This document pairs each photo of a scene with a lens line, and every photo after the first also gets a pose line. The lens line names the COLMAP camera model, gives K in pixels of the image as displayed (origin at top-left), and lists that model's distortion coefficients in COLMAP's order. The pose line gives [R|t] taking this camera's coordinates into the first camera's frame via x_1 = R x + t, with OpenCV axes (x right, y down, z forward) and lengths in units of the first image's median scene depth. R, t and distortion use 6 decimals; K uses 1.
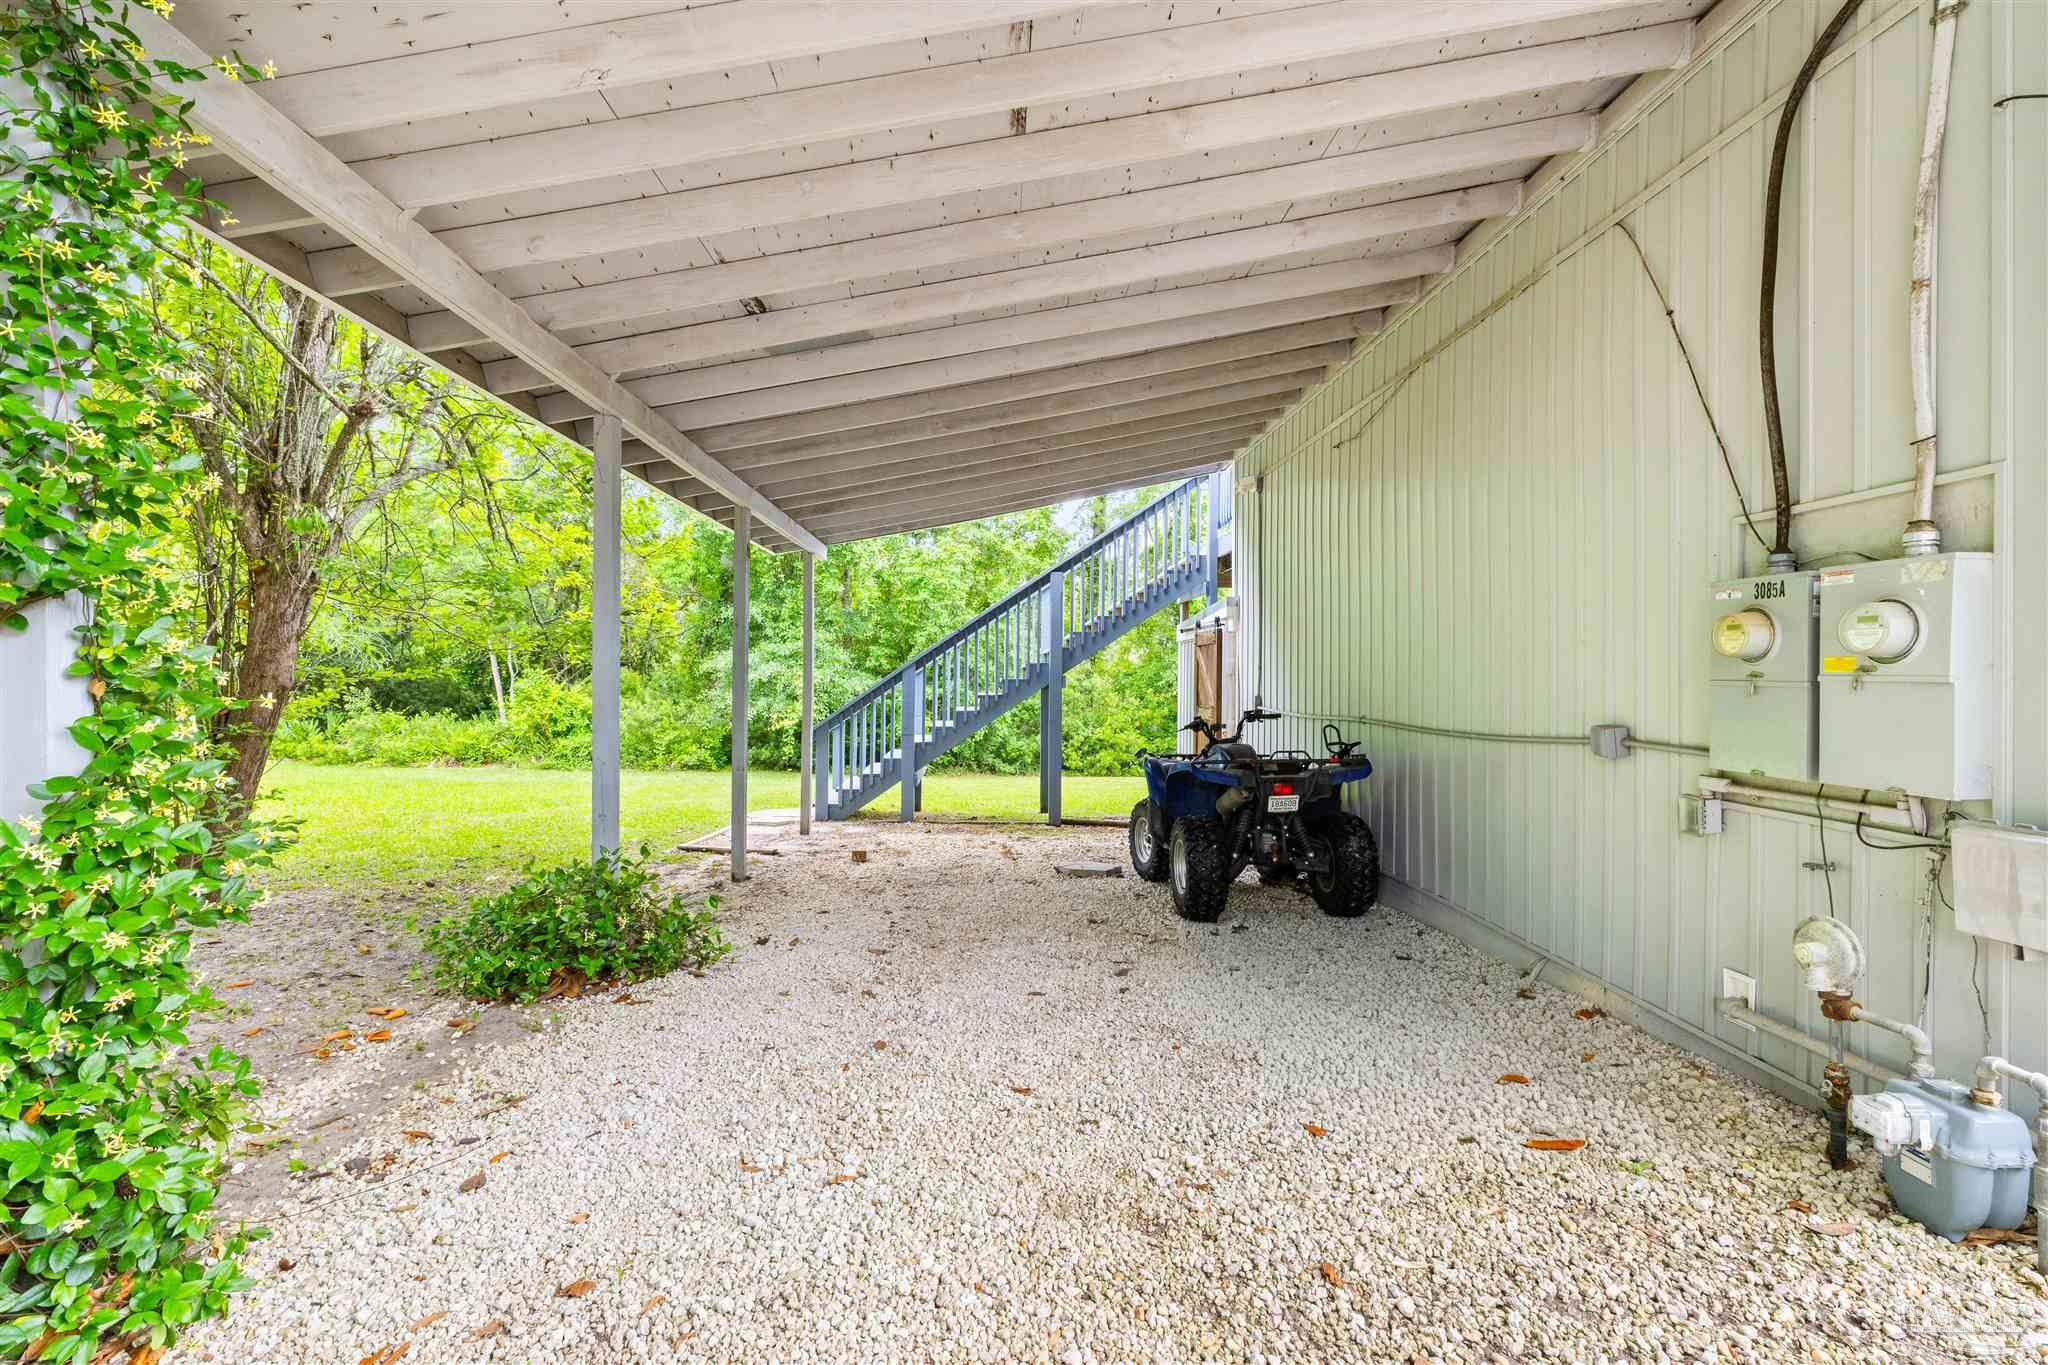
lens RADIAL K [[904.4, 0, 1026.8], [0, 904.4, 669.9], [0, 0, 1]] dist [-0.003789, -0.001365]
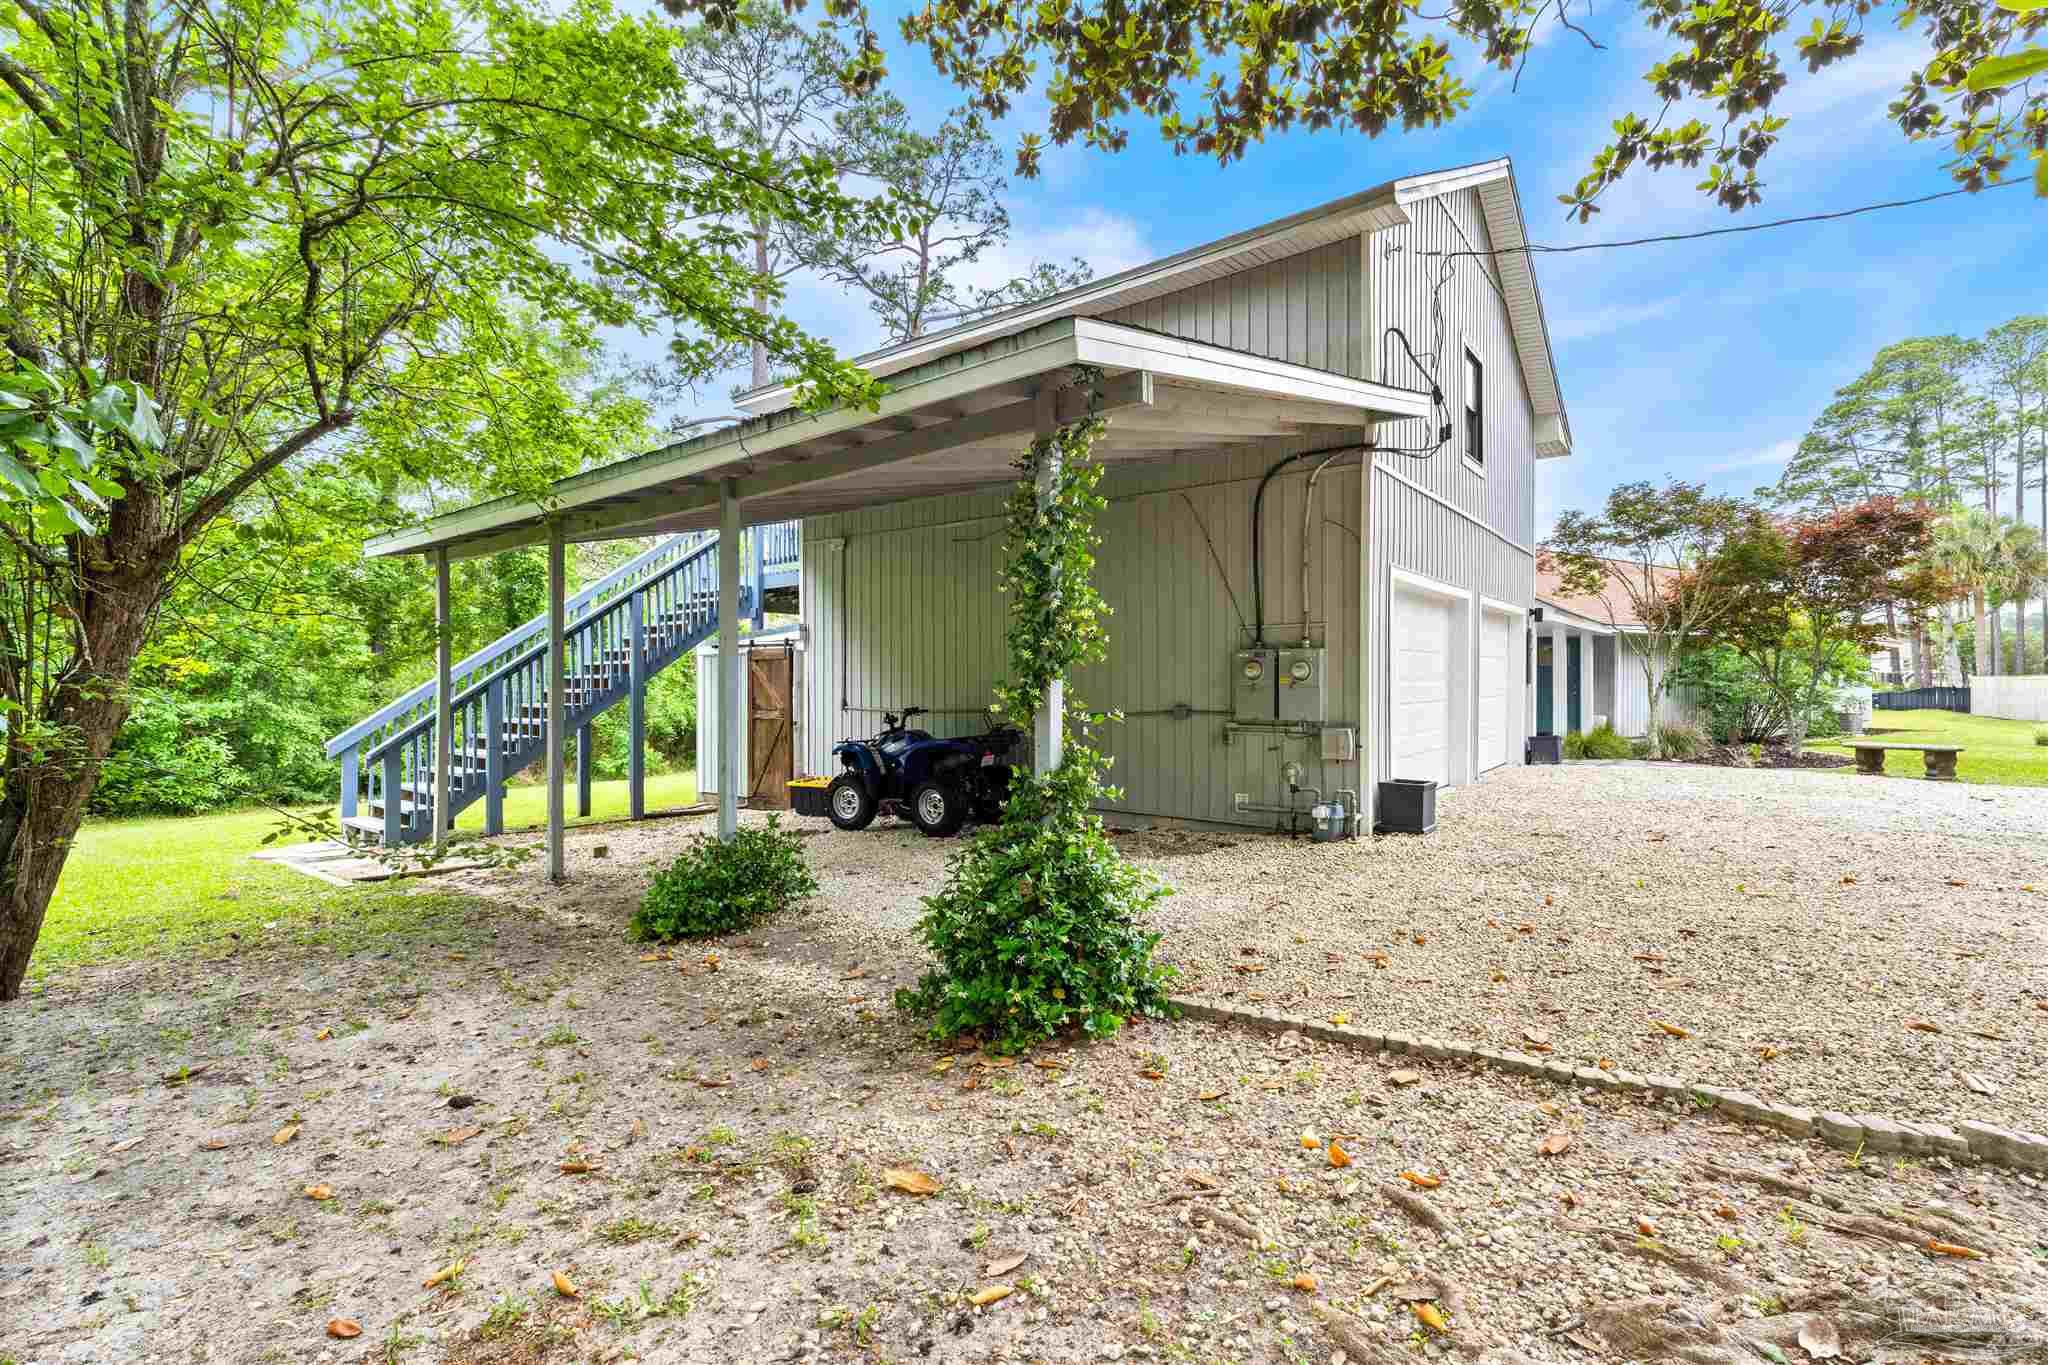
lens RADIAL K [[904.4, 0, 1026.8], [0, 904.4, 669.9], [0, 0, 1]] dist [-0.003789, -0.001365]
pose [[0.655287, -0.000752, 0.755379, -0.909729], [0.002881, 0.999995, -0.001504, -0.018918], [-0.755374, 0.003162, 0.655286, -0.162620]]
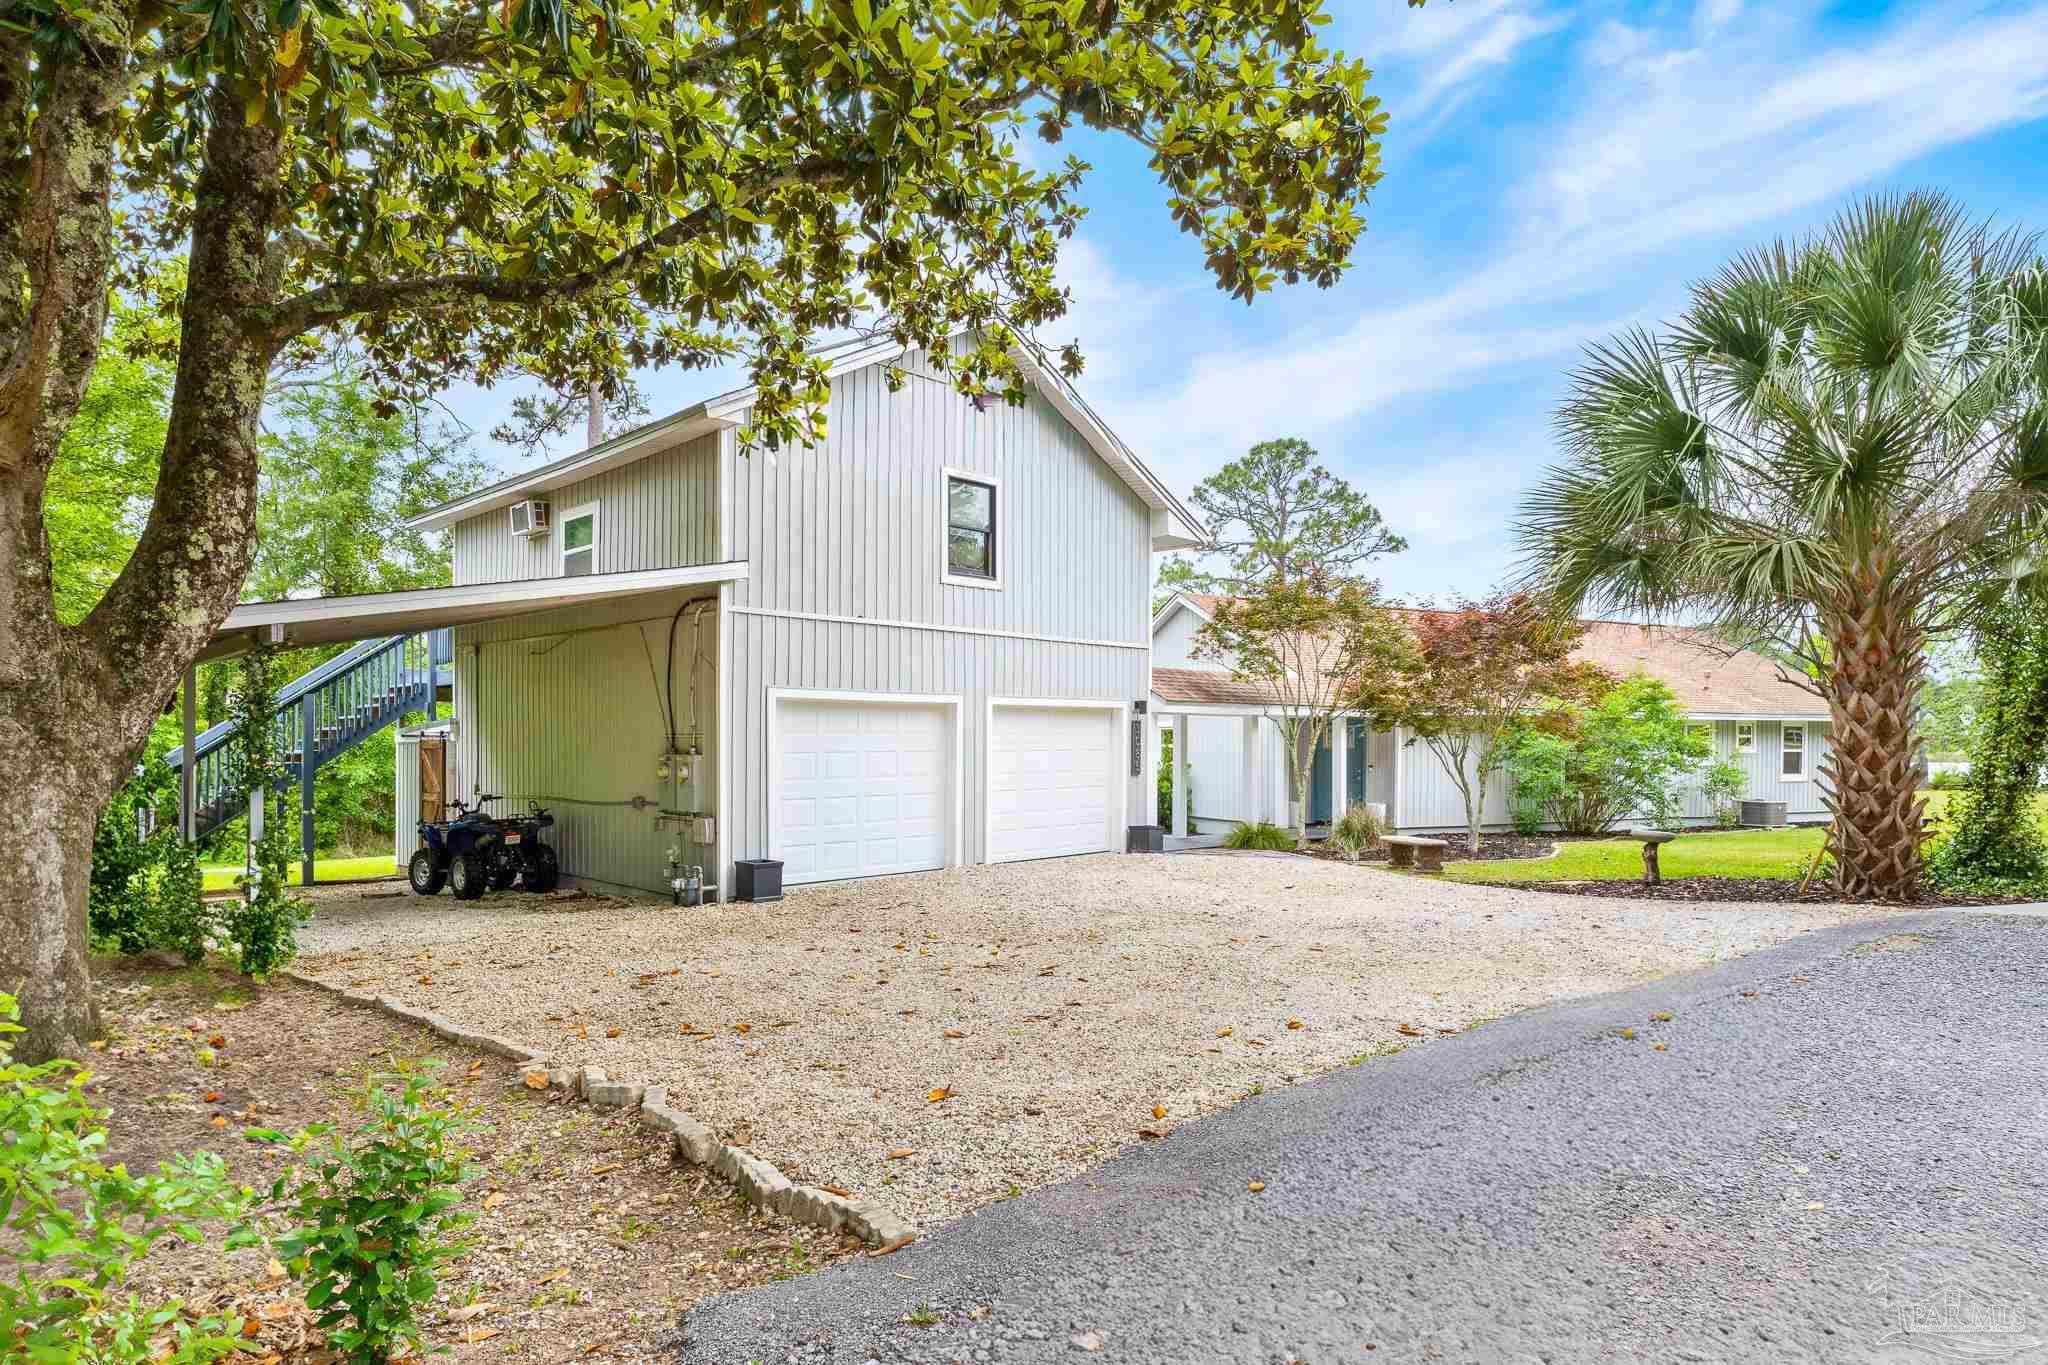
lens RADIAL K [[1136.2, 0, 941.6], [0, 1136.2, 743.0], [0, 0, 1]] dist [0.002046, 0.000089]
pose [[0.751350, -0.006258, 0.659875, -0.674044], [-0.000645, 0.999948, 0.010218, -0.098844], [-0.659904, -0.008103, 0.751306, -1.560278]]
